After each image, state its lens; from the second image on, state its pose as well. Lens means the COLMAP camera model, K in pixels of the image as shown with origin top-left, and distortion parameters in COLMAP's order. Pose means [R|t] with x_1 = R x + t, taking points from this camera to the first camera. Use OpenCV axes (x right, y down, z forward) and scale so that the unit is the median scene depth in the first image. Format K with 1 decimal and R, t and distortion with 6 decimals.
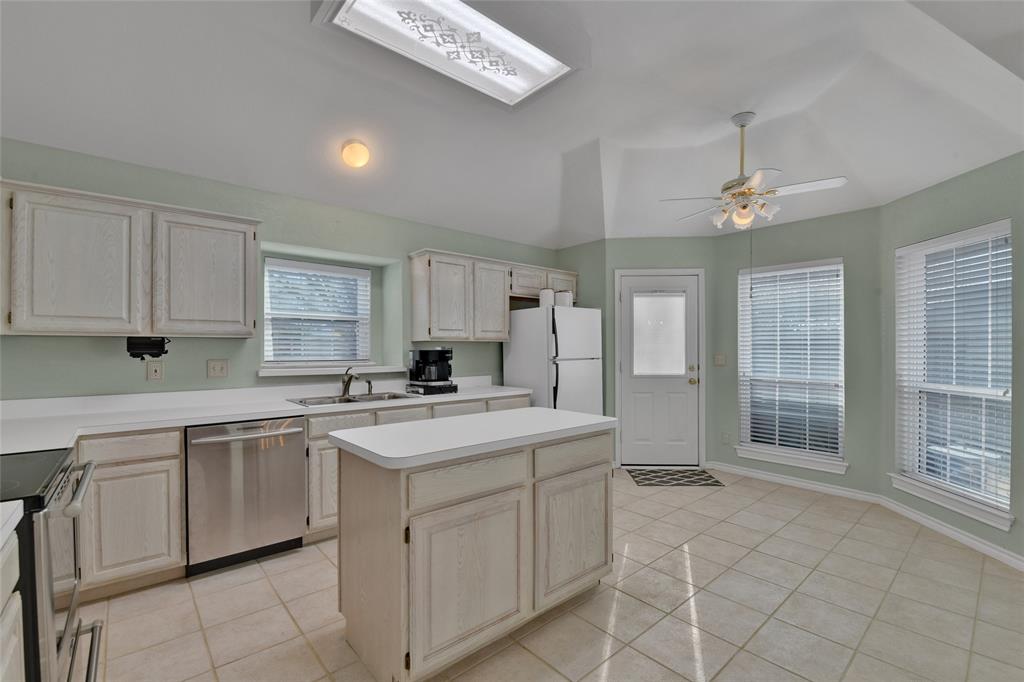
lens RADIAL K [[448.1, 0, 518.5], [0, 448.1, 347.6], [0, 0, 1]] dist [-0.002642, -0.006553]
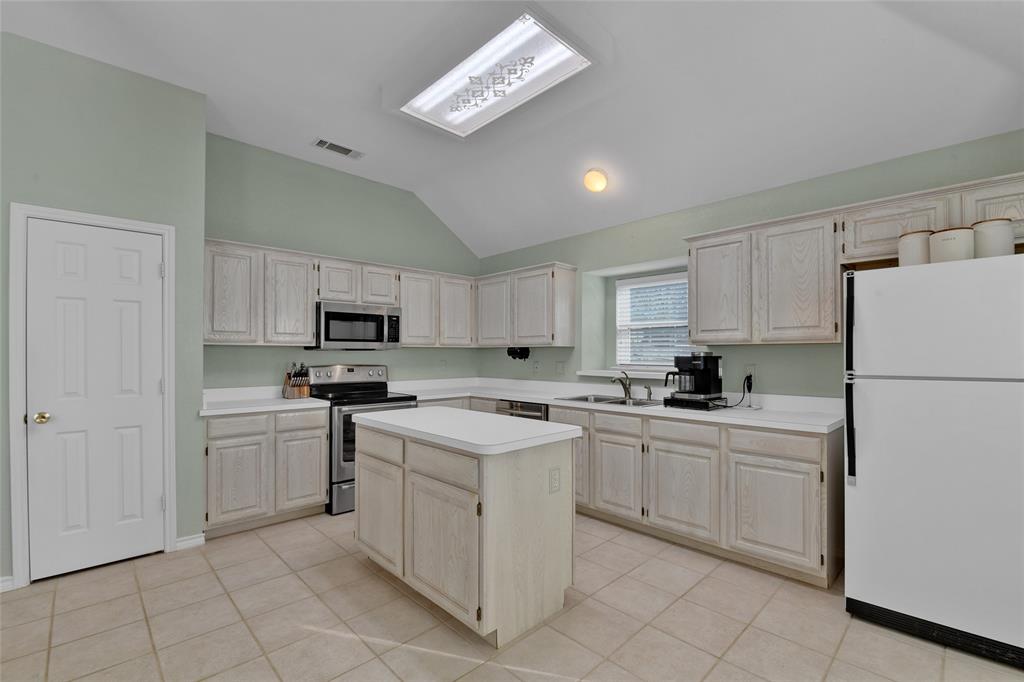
lens RADIAL K [[448.1, 0, 521.1], [0, 448.1, 350.2], [0, 0, 1]] dist [-0.002642, -0.006553]
pose [[0.053257, -0.008674, -0.998543, 0.801759], [0.002389, 0.999961, -0.008559, 0.001250], [0.998578, -0.001929, 0.053275, 0.813435]]
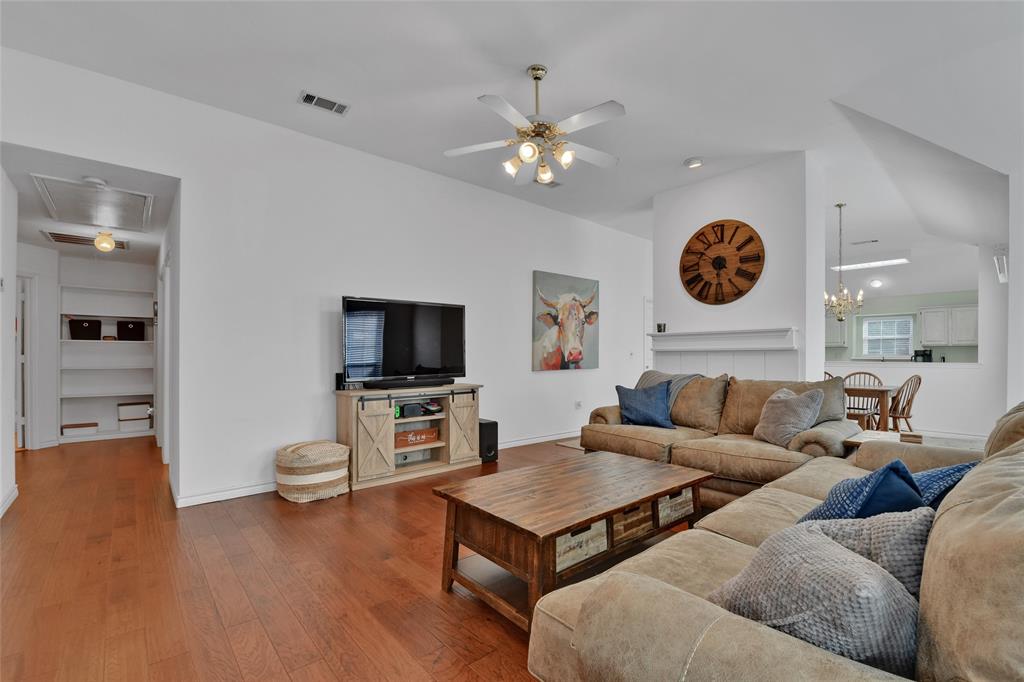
lens RADIAL K [[448.1, 0, 528.7], [0, 448.1, 355.4], [0, 0, 1]] dist [-0.002642, -0.006553]
pose [[0.011407, -0.005849, -0.999918, 2.711900], [-0.000897, 0.999982, -0.005860, 0.064819], [0.999935, 0.000964, 0.011401, -1.420444]]
